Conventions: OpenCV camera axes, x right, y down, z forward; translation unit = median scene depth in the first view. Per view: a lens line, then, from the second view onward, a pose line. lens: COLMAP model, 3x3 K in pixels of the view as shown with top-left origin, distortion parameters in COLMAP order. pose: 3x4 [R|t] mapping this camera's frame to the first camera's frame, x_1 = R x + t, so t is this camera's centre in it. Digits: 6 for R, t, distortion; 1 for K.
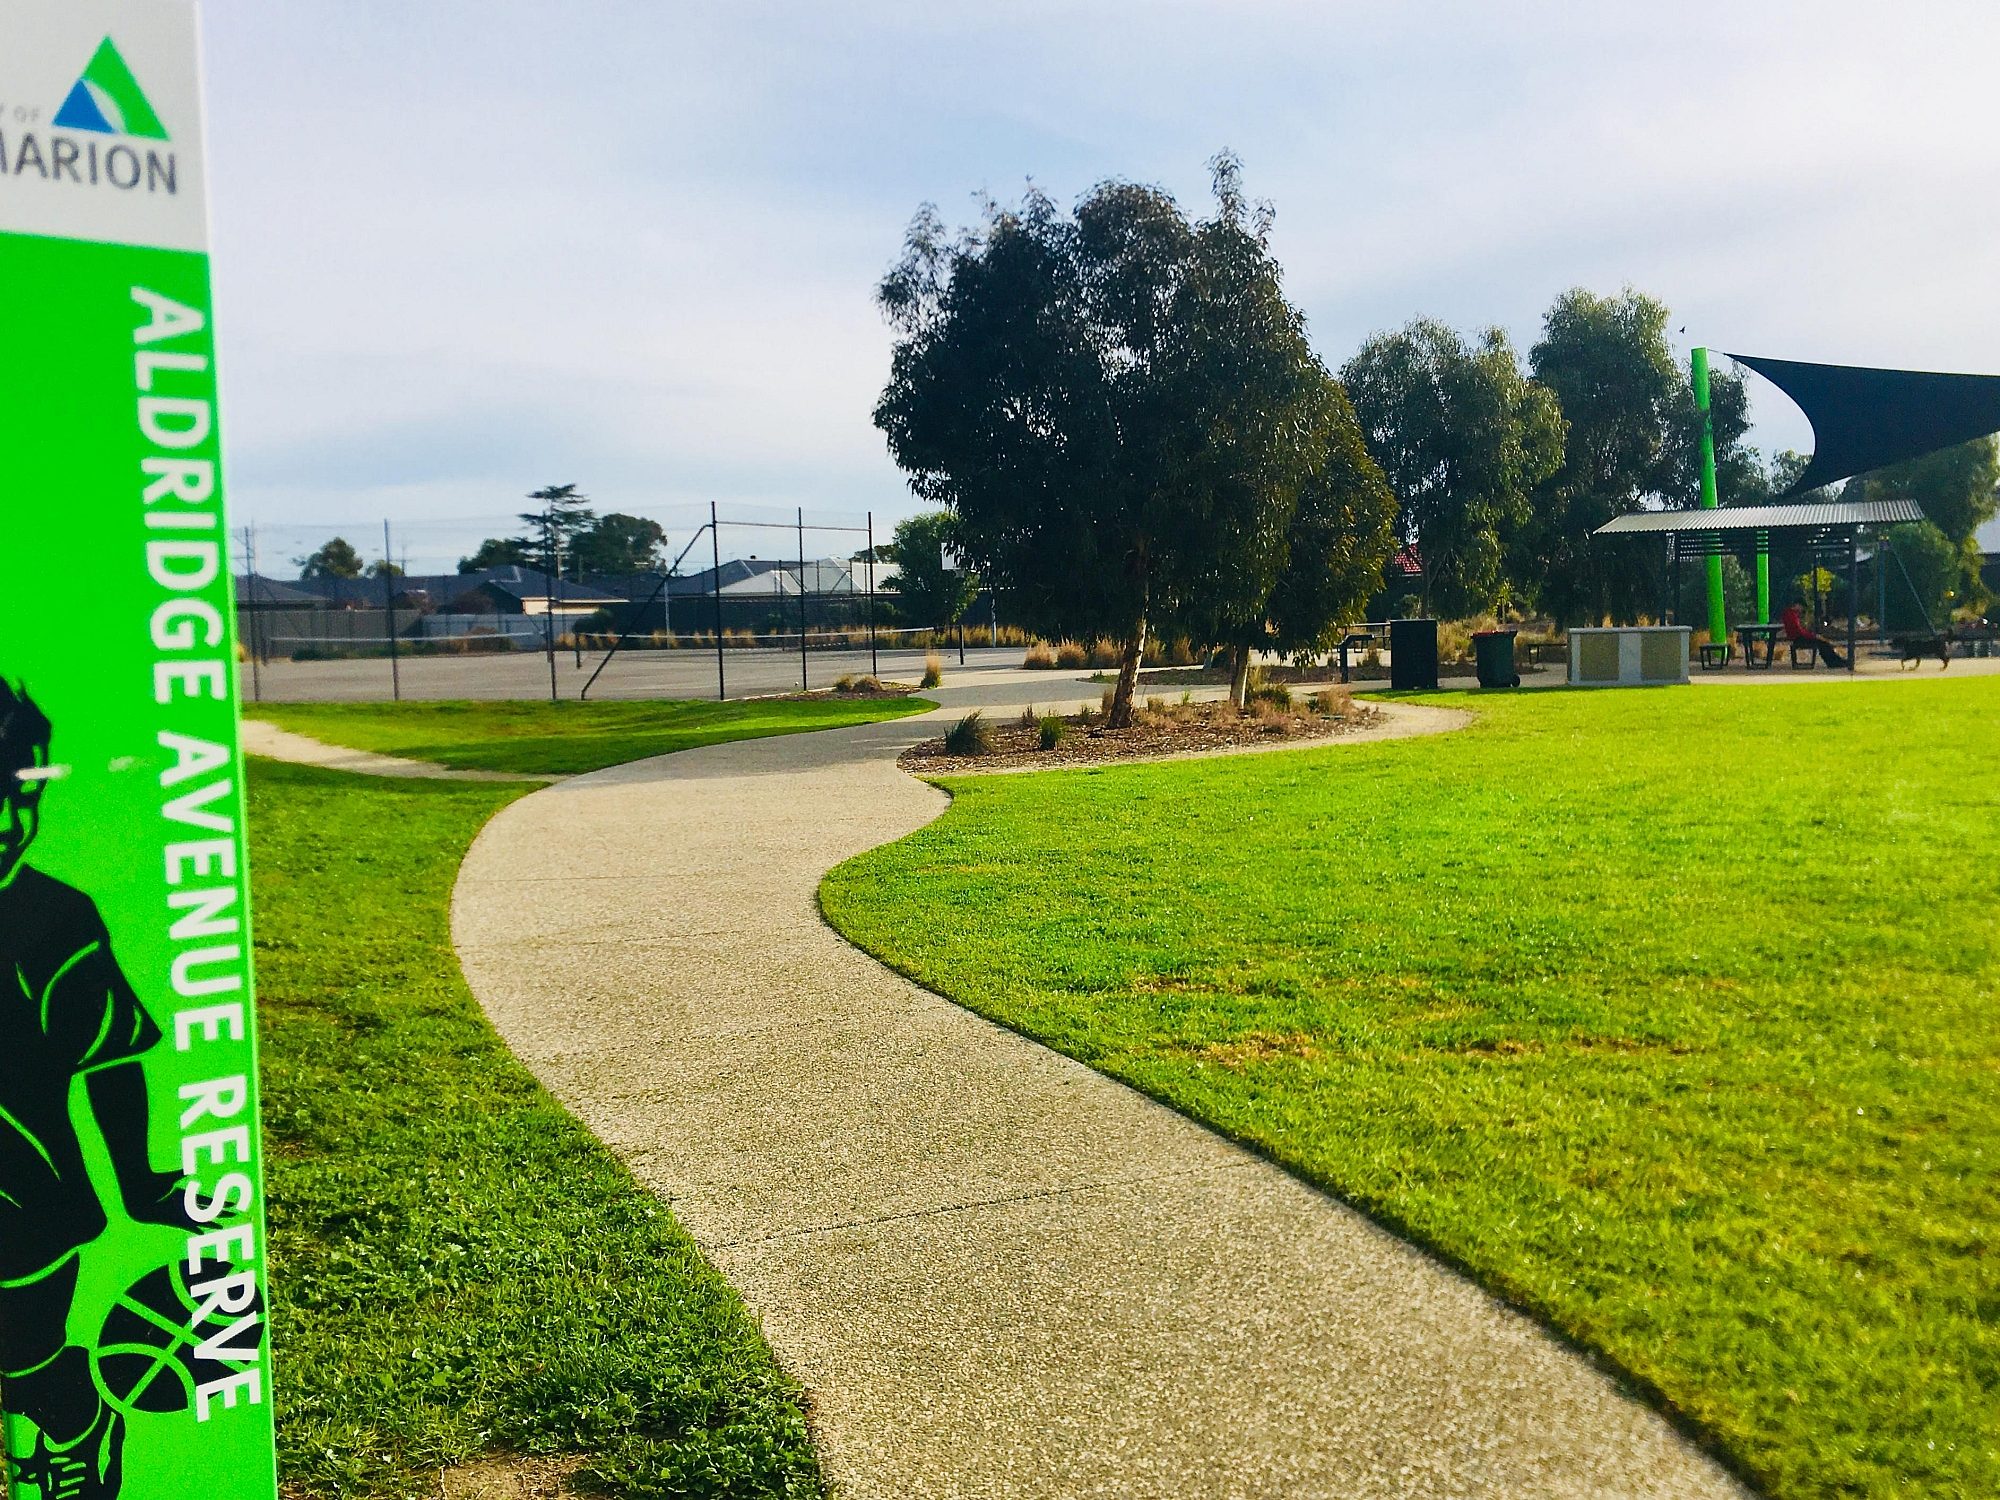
lens RADIAL K [[1637.7, 0, 967.7], [0, 1637.7, 743.4], [0, 0, 1]] dist [0.075102, -0.123775]
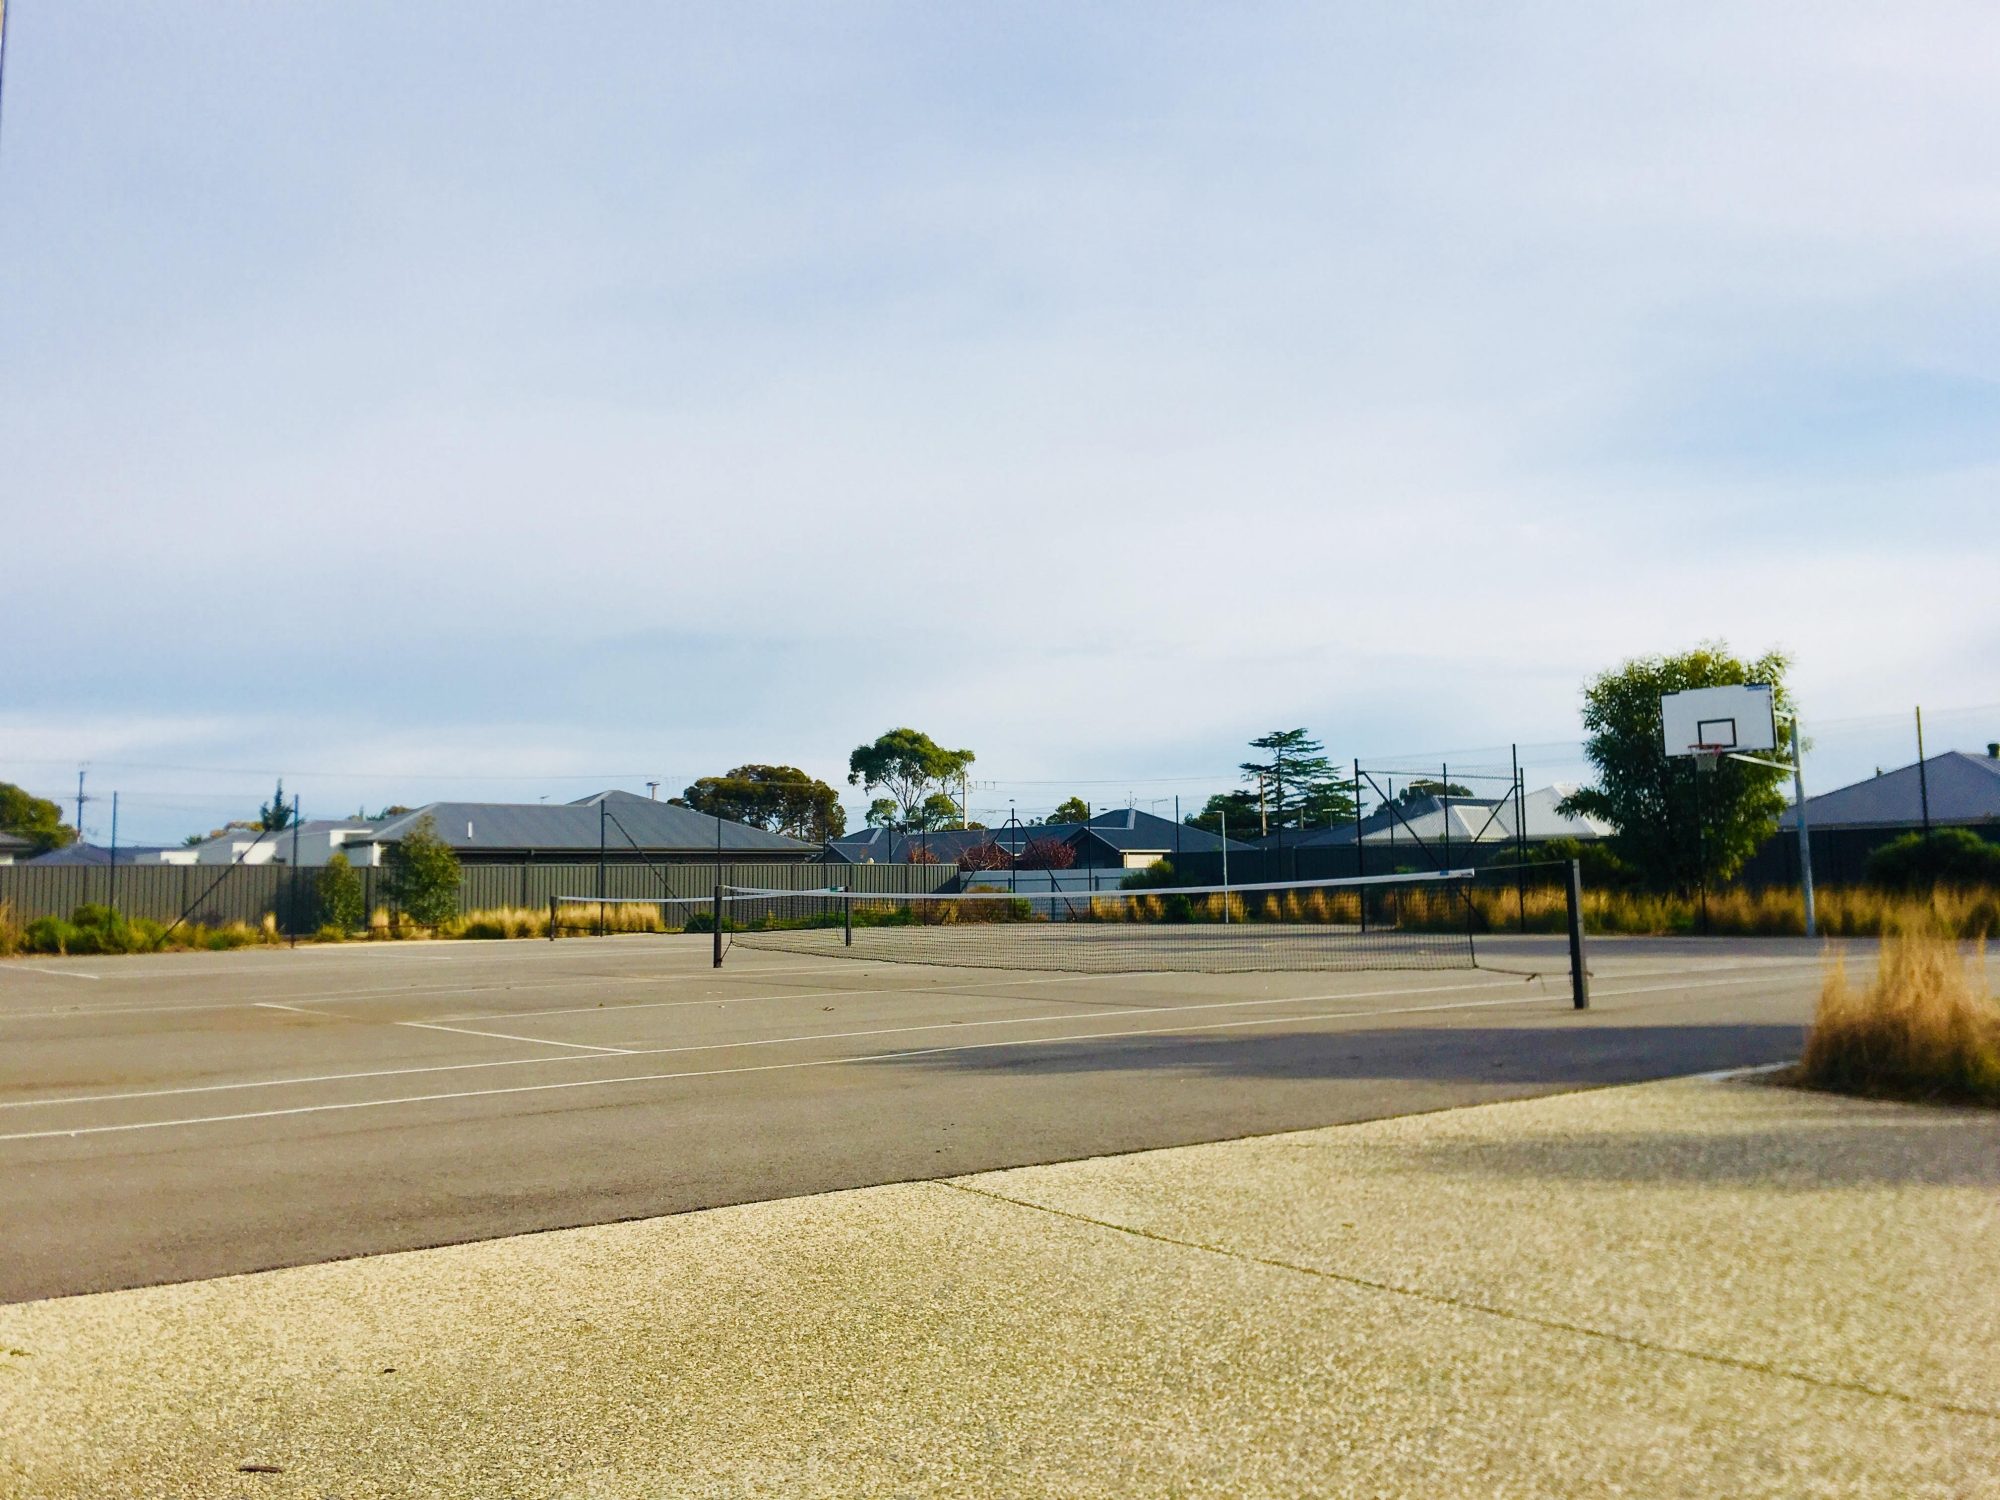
lens RADIAL K [[1637.7, 0, 967.7], [0, 1637.7, 743.4], [0, 0, 1]] dist [0.075102, -0.123775]
pose [[0.885472, -0.031651, -0.463613, 0.007558], [-0.043846, 0.987536, -0.151163, -0.010270], [0.462619, 0.154178, 0.873048, 0.157815]]
